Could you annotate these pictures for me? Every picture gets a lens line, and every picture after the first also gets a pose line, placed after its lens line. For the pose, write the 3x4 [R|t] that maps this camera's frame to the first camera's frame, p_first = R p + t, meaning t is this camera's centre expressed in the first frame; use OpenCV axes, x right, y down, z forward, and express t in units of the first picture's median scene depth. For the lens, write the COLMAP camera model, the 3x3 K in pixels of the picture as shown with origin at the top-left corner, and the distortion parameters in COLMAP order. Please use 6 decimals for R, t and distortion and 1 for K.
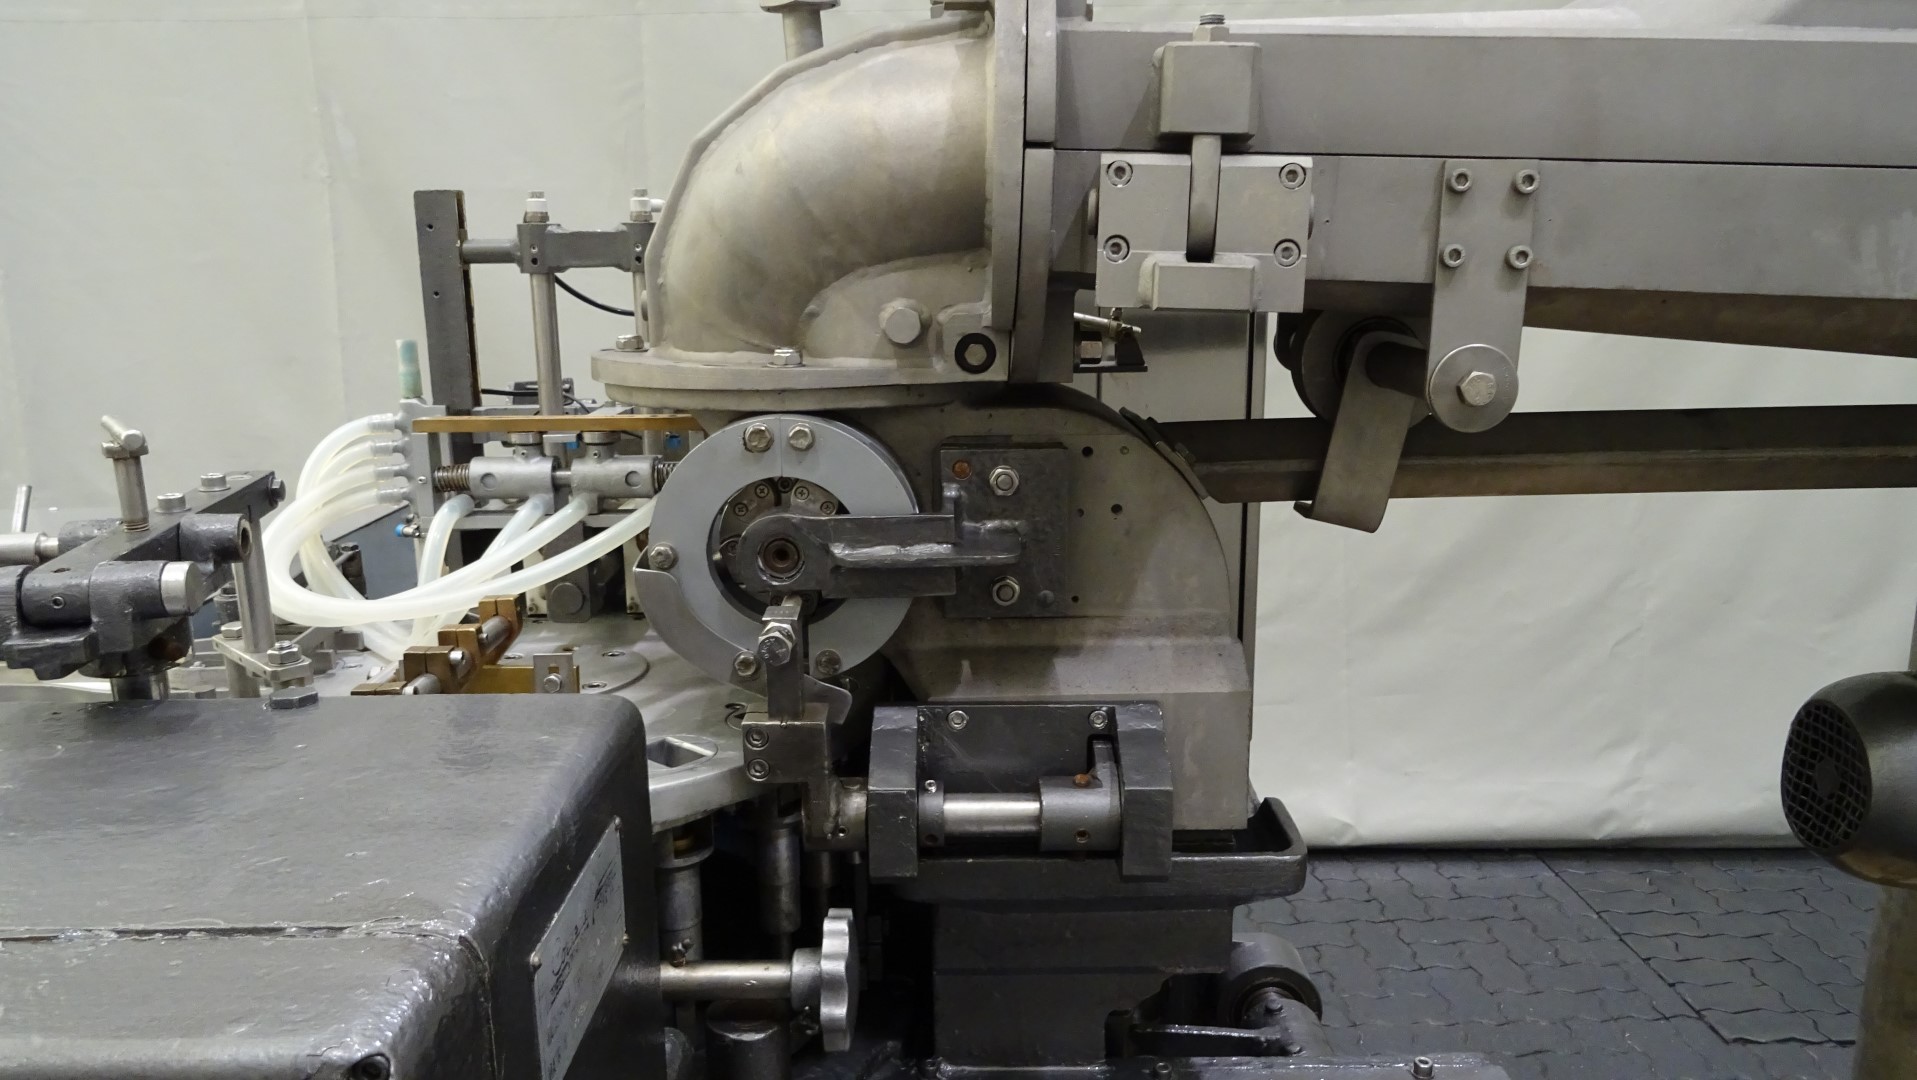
lens RADIAL K [[1365.6, 0, 958.5], [0, 1365.6, 540.0], [0, 0, 1]] dist [-0.012427, -0.007127]
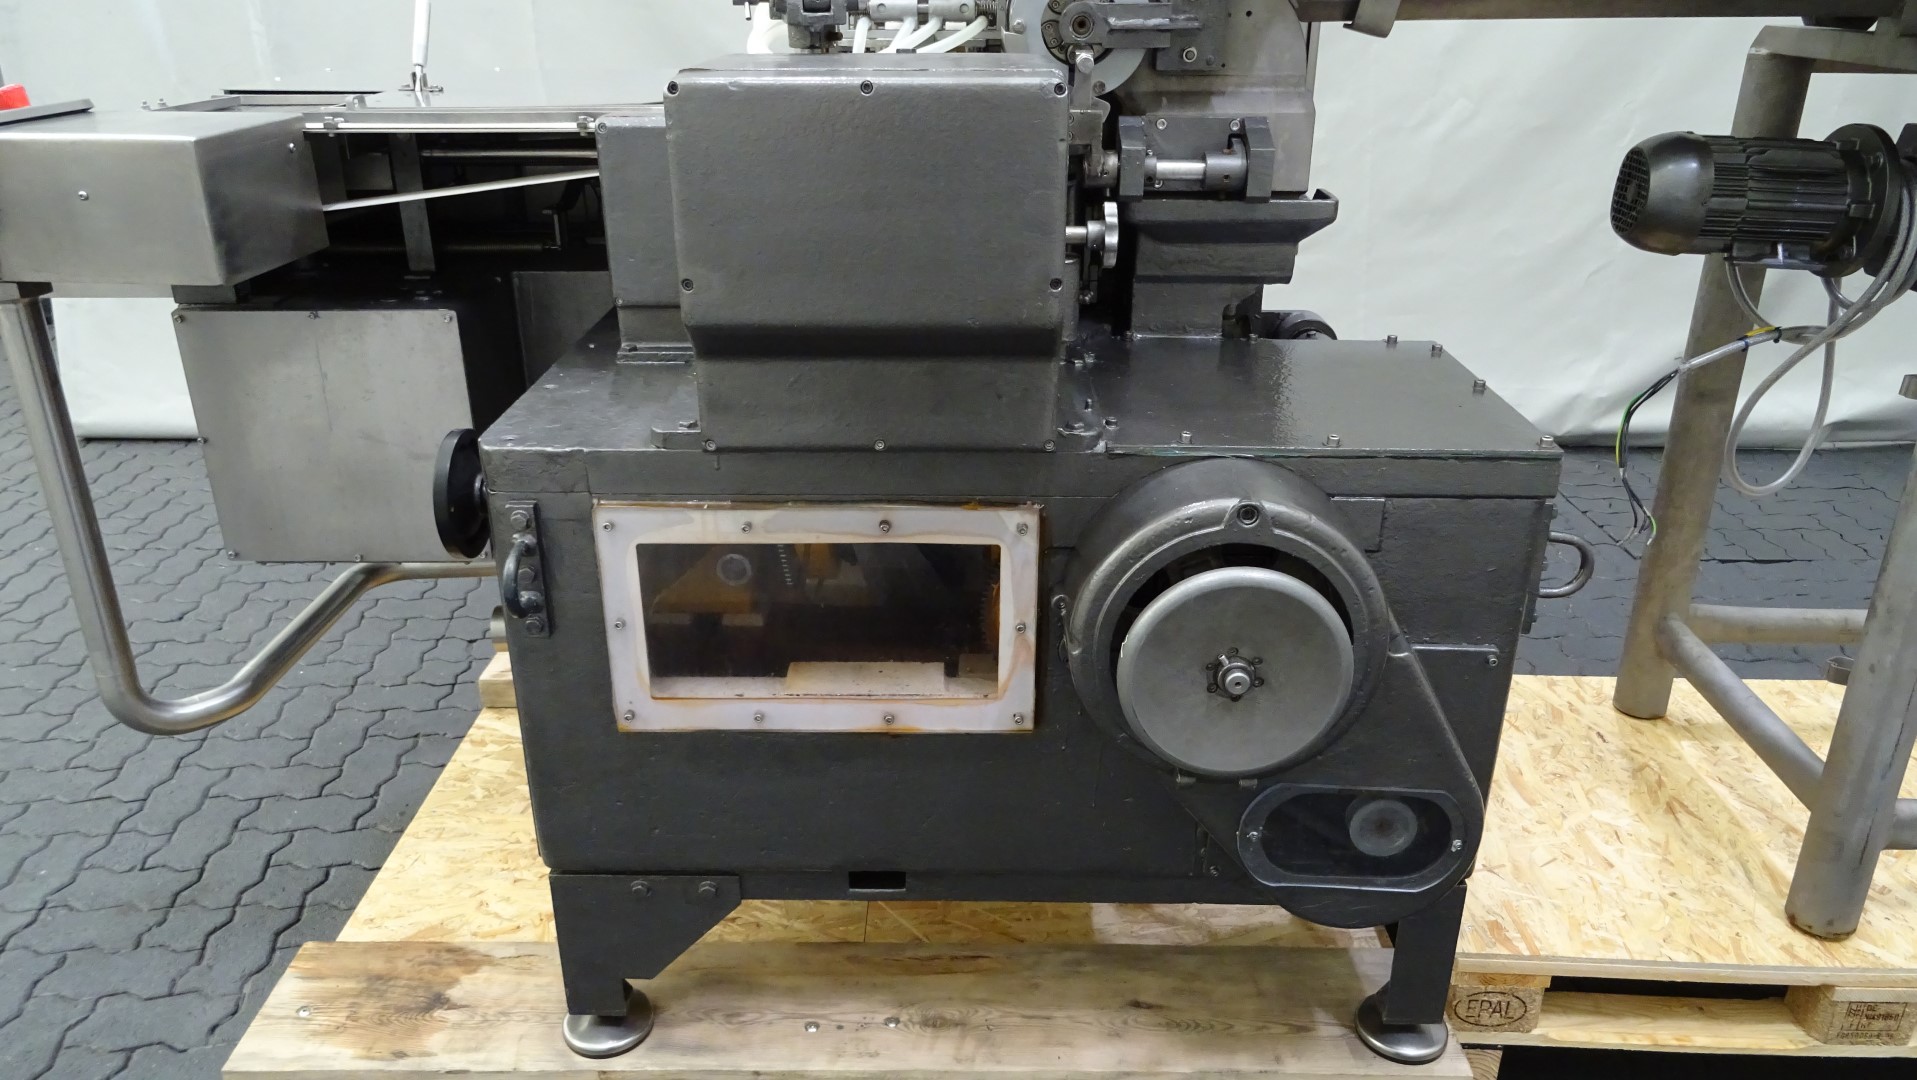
lens RADIAL K [[1385.3, 0, 962.6], [0, 1385.3, 535.1], [0, 0, 1]] dist [0.018727, -0.004108]
pose [[0.999822, 0.018523, -0.003577, -0.272926], [-0.017589, 0.983837, 0.178199, 0.370620], [0.006820, -0.178104, 0.983988, -1.068402]]
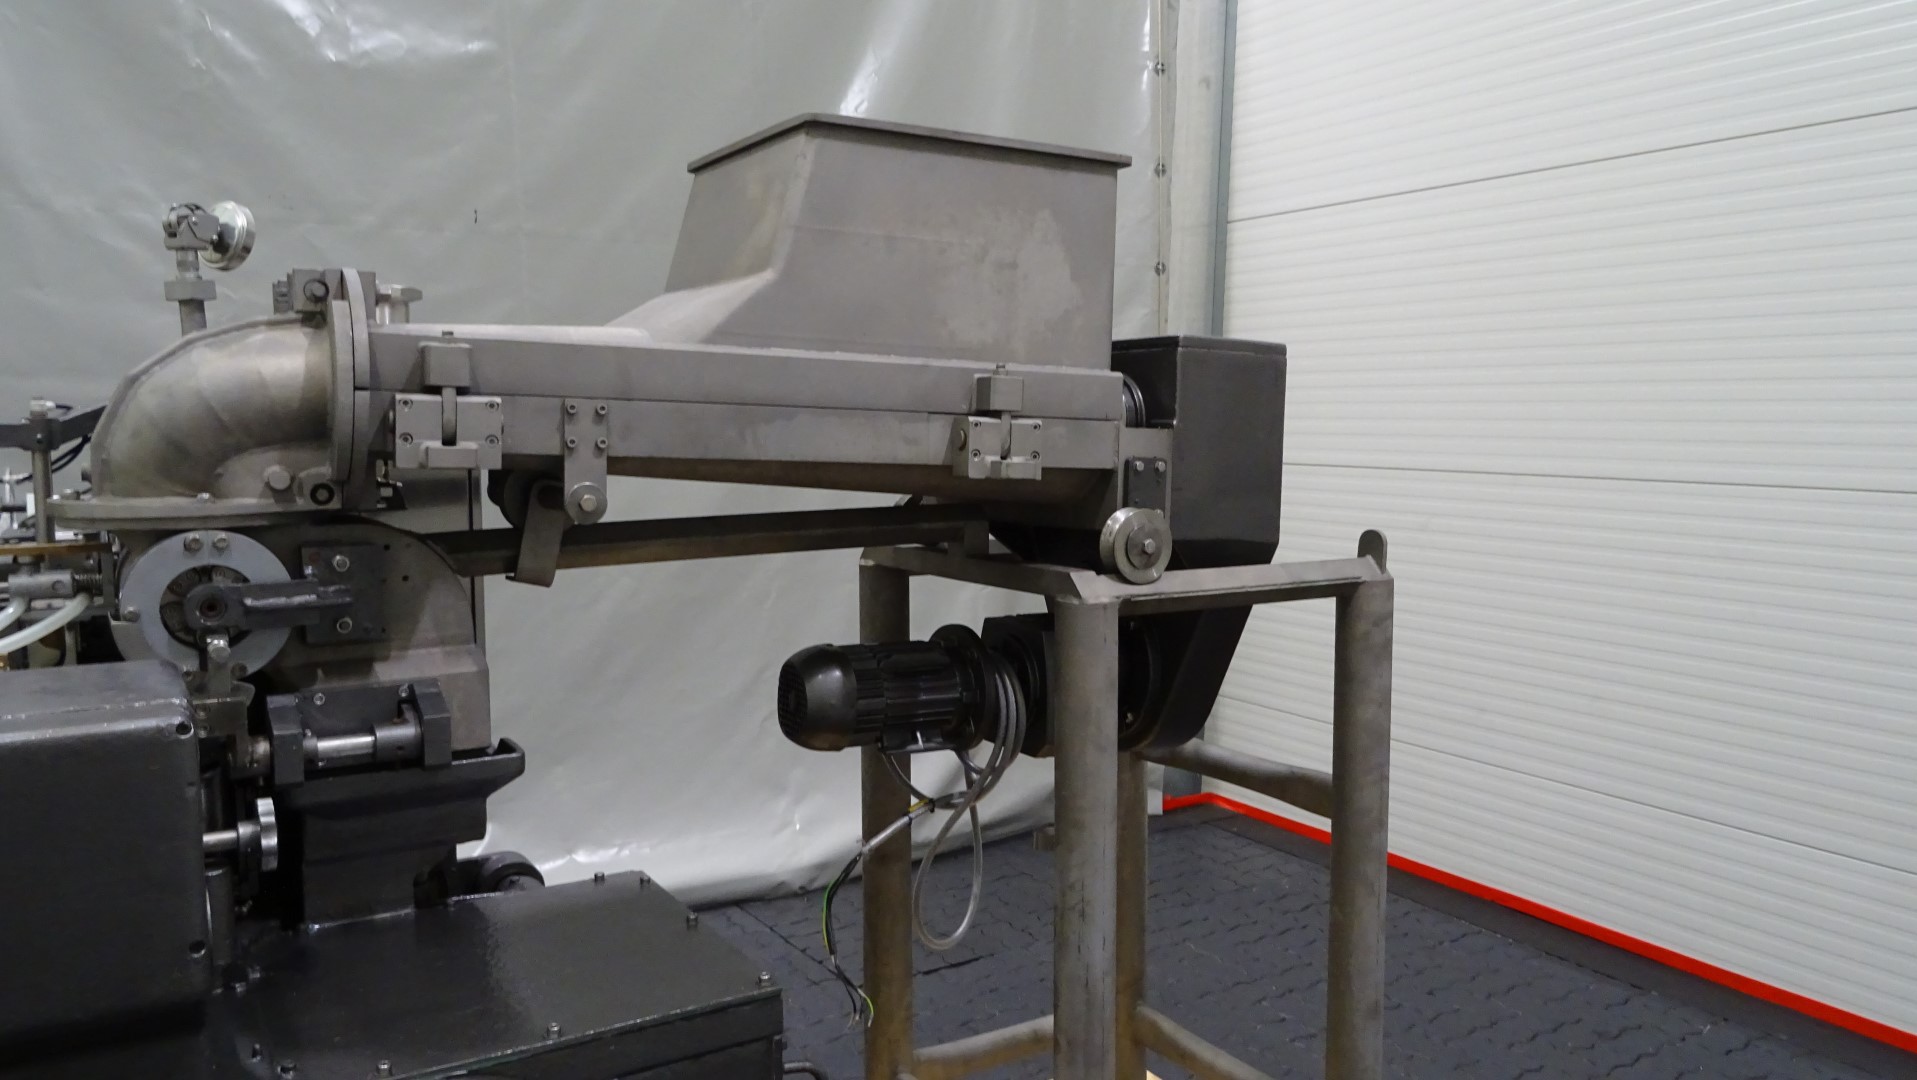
lens RADIAL K [[1382.8, 0, 961.1], [0, 1382.8, 531.2], [0, 0, 1]] dist [0.000851, 0.000086]
pose [[0.847555, -0.034941, 0.529557, -0.245810], [0.104566, 0.989265, -0.102084, 0.193047], [-0.520305, 0.141896, 0.842110, -1.012269]]
